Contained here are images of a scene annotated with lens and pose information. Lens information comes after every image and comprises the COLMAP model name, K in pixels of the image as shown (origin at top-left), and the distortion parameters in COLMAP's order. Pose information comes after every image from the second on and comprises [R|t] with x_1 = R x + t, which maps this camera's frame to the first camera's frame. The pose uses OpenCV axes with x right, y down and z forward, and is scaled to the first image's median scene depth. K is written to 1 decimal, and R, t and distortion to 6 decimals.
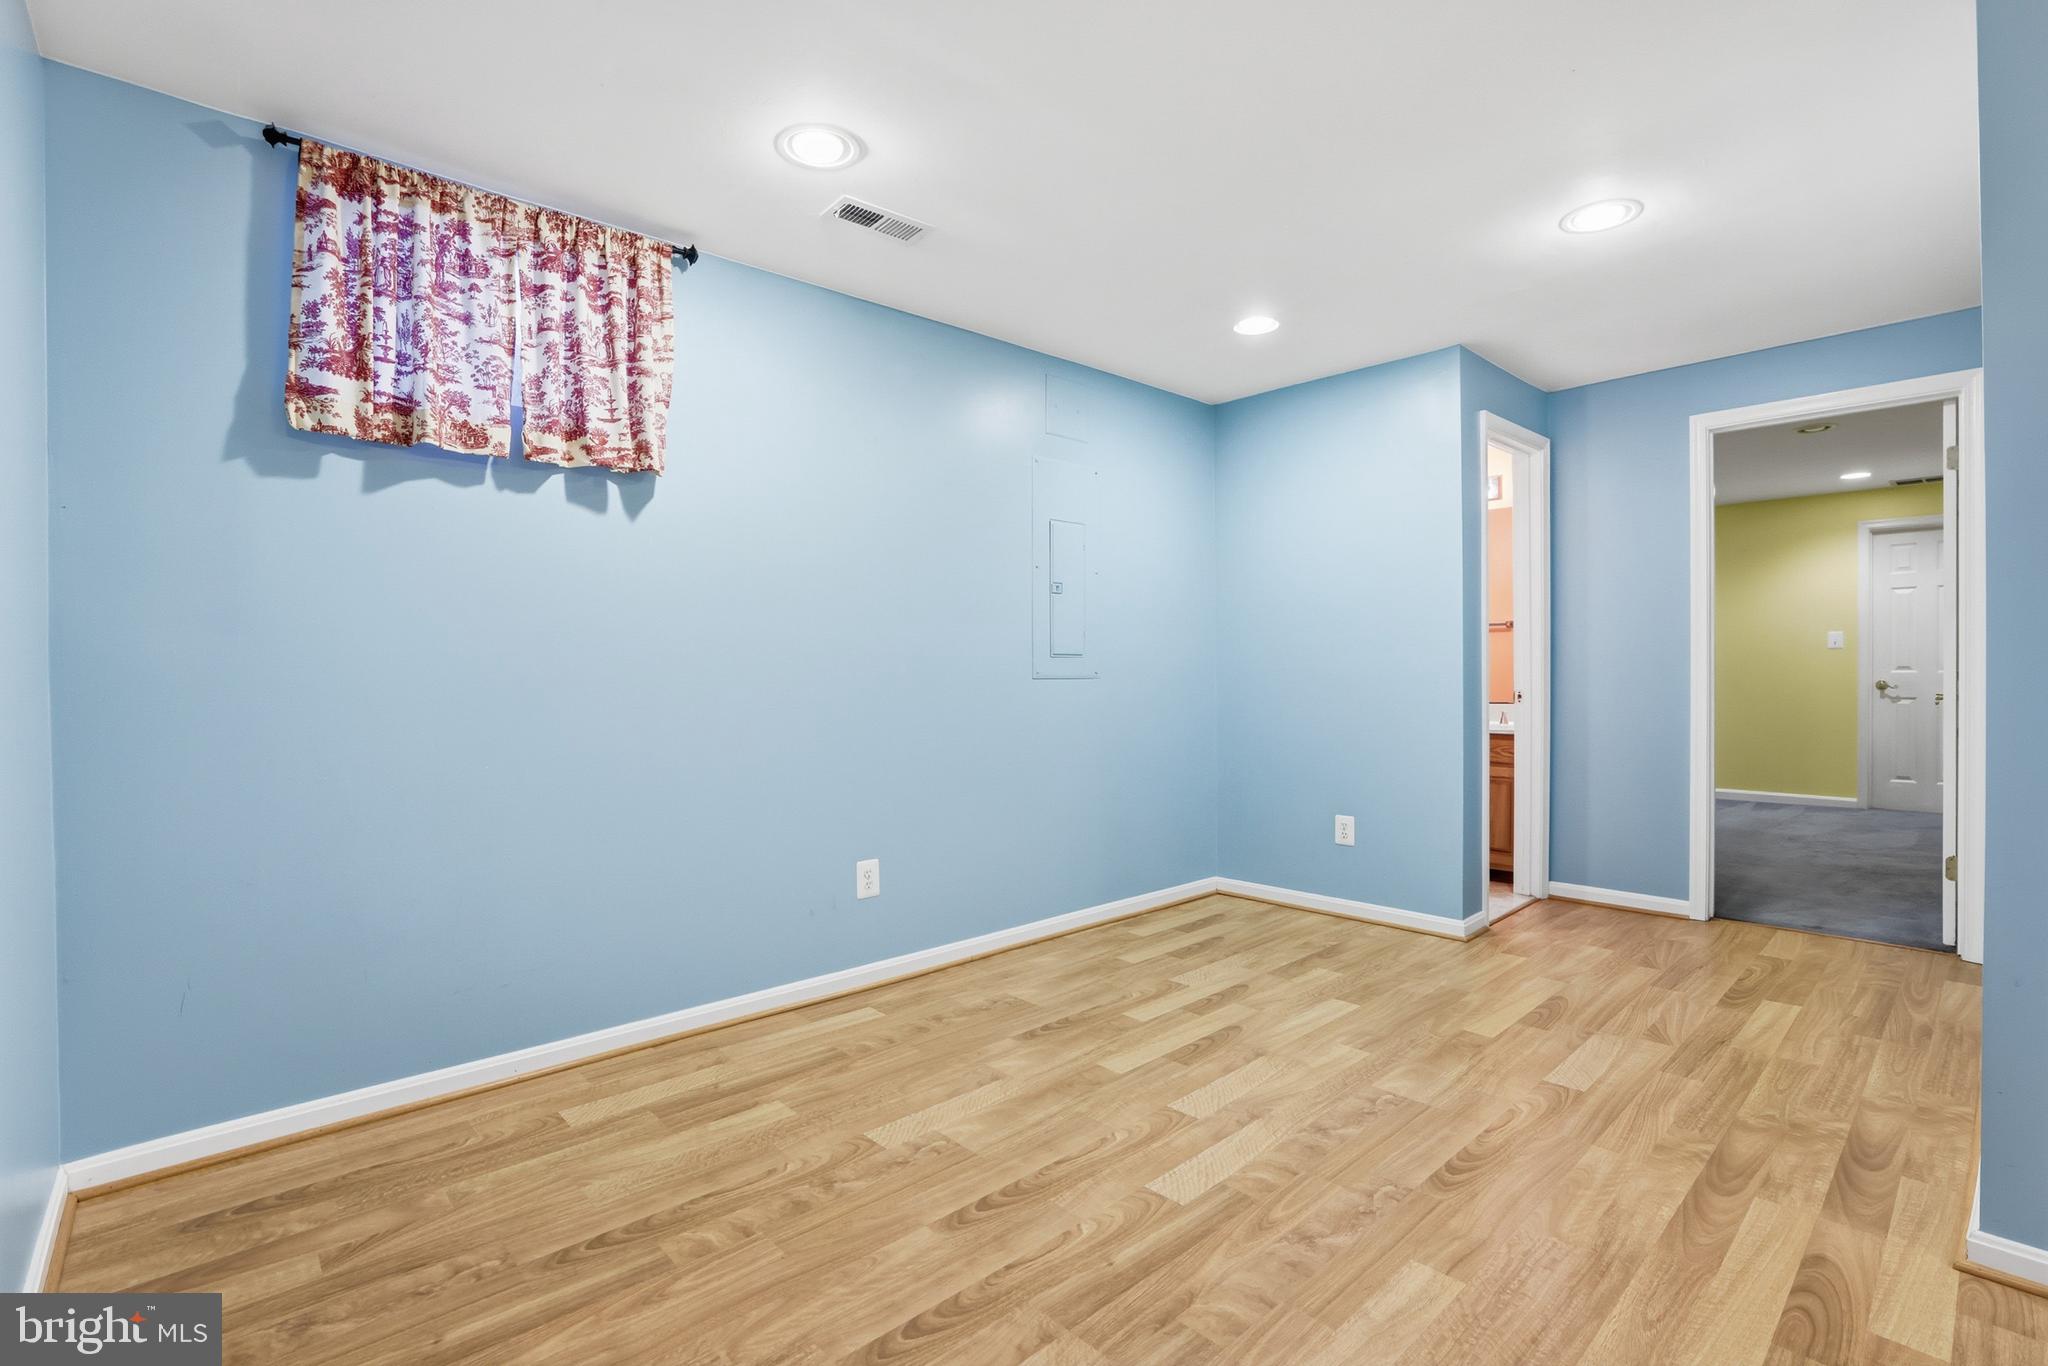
lens RADIAL K [[910.4, 0, 1033.1], [0, 910.4, 662.0], [0, 0, 1]] dist [-0.003809, -0.000318]
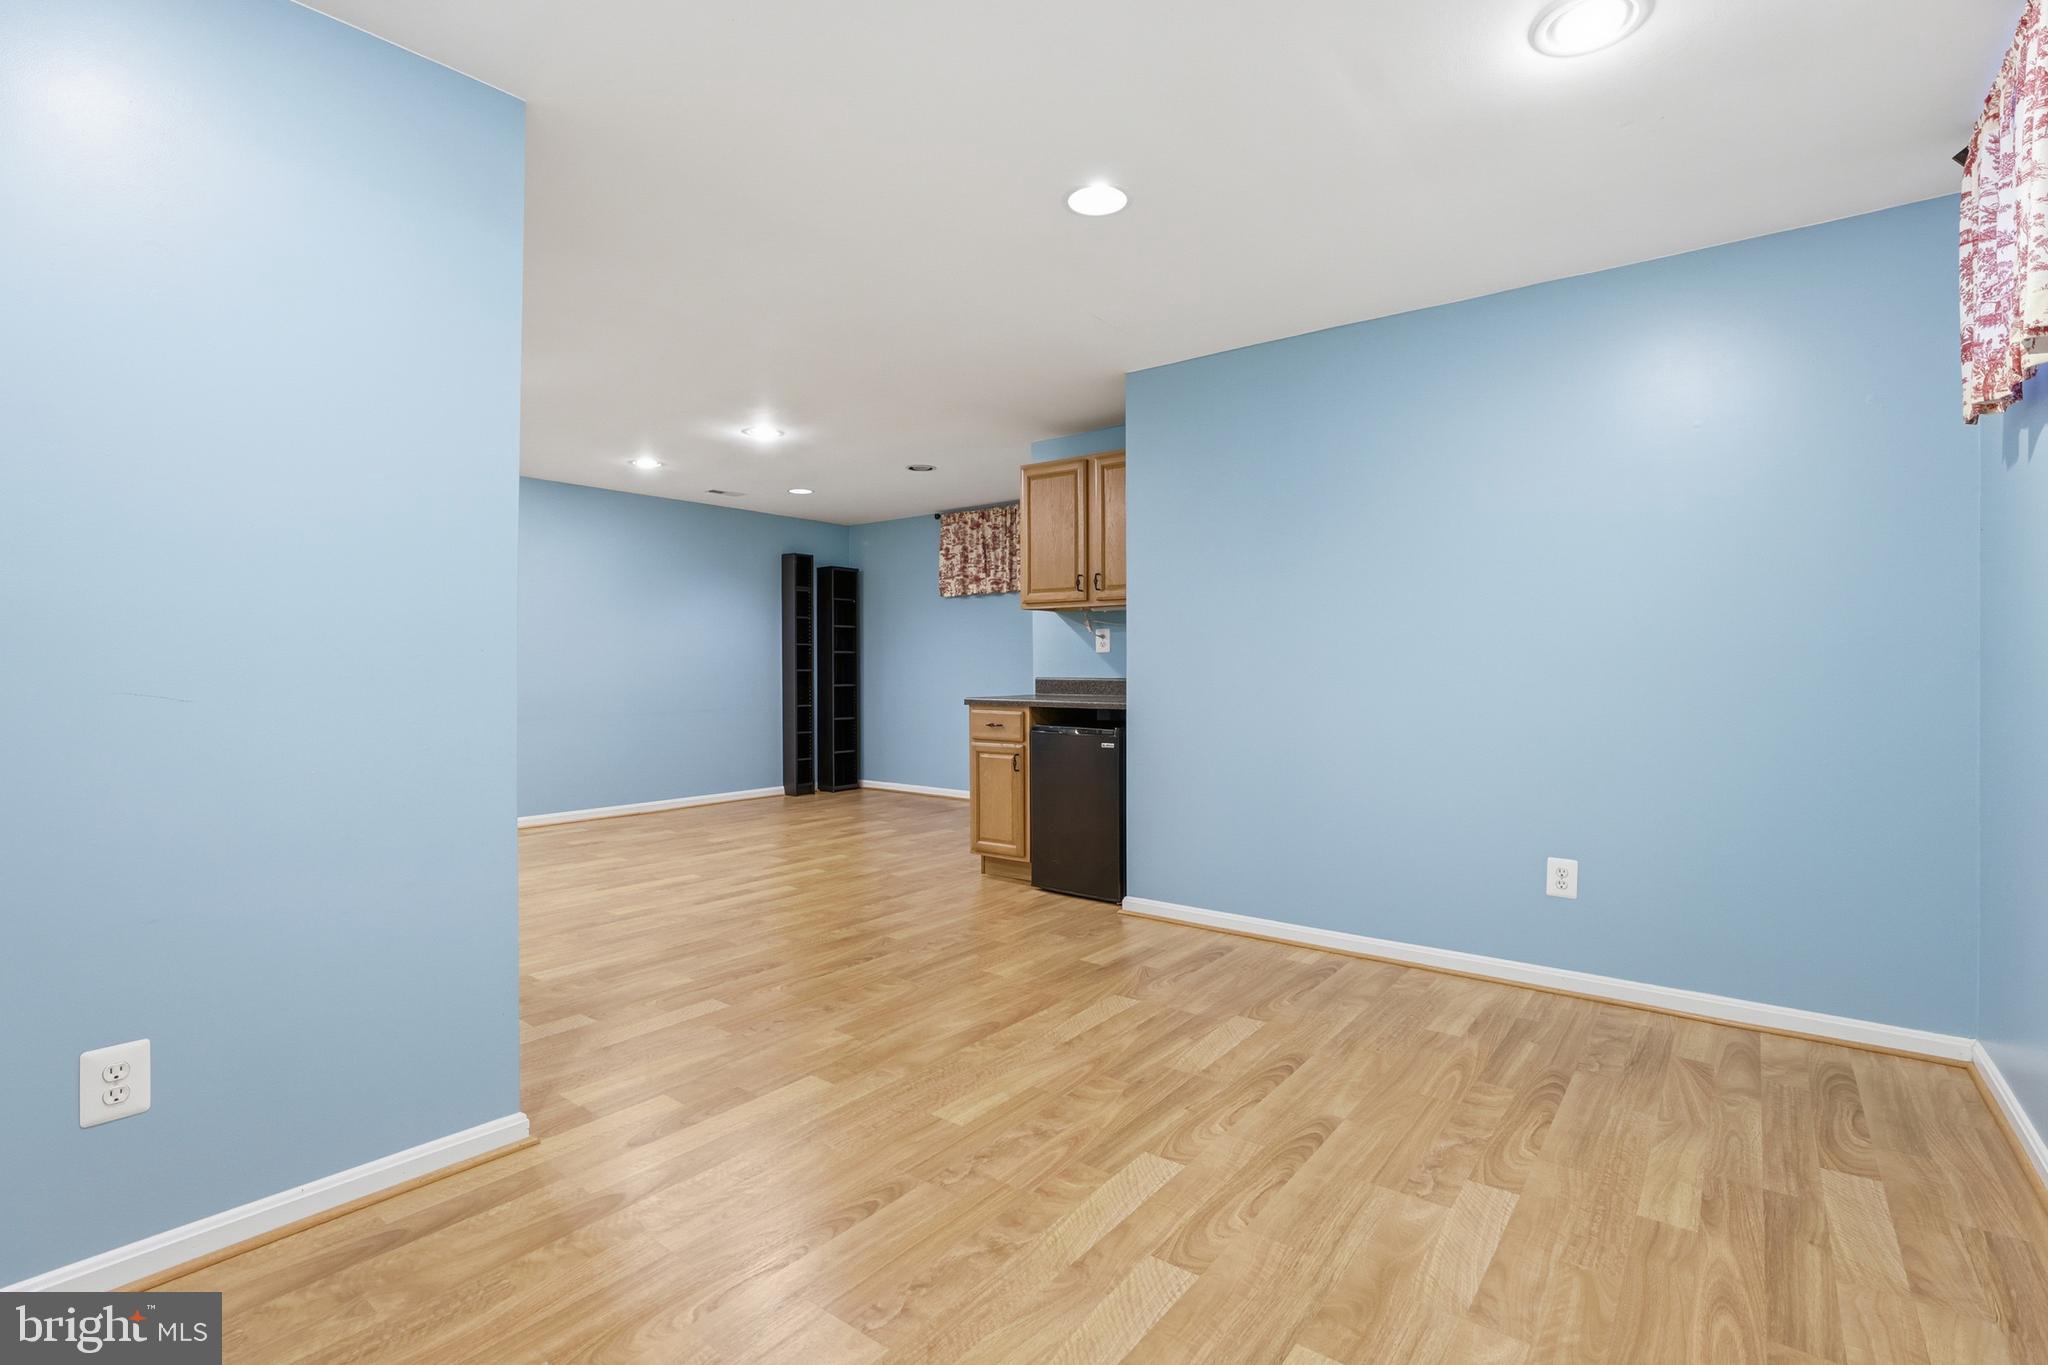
lens RADIAL K [[910.4, 0, 1024.3], [0, 910.4, 669.6], [0, 0, 1]] dist [-0.003809, -0.000318]
pose [[-0.986251, 0.005837, -0.165151, 0.469902], [0.006707, 0.999966, -0.004710, 0.019792], [0.165118, -0.005753, -0.986257, 1.993025]]
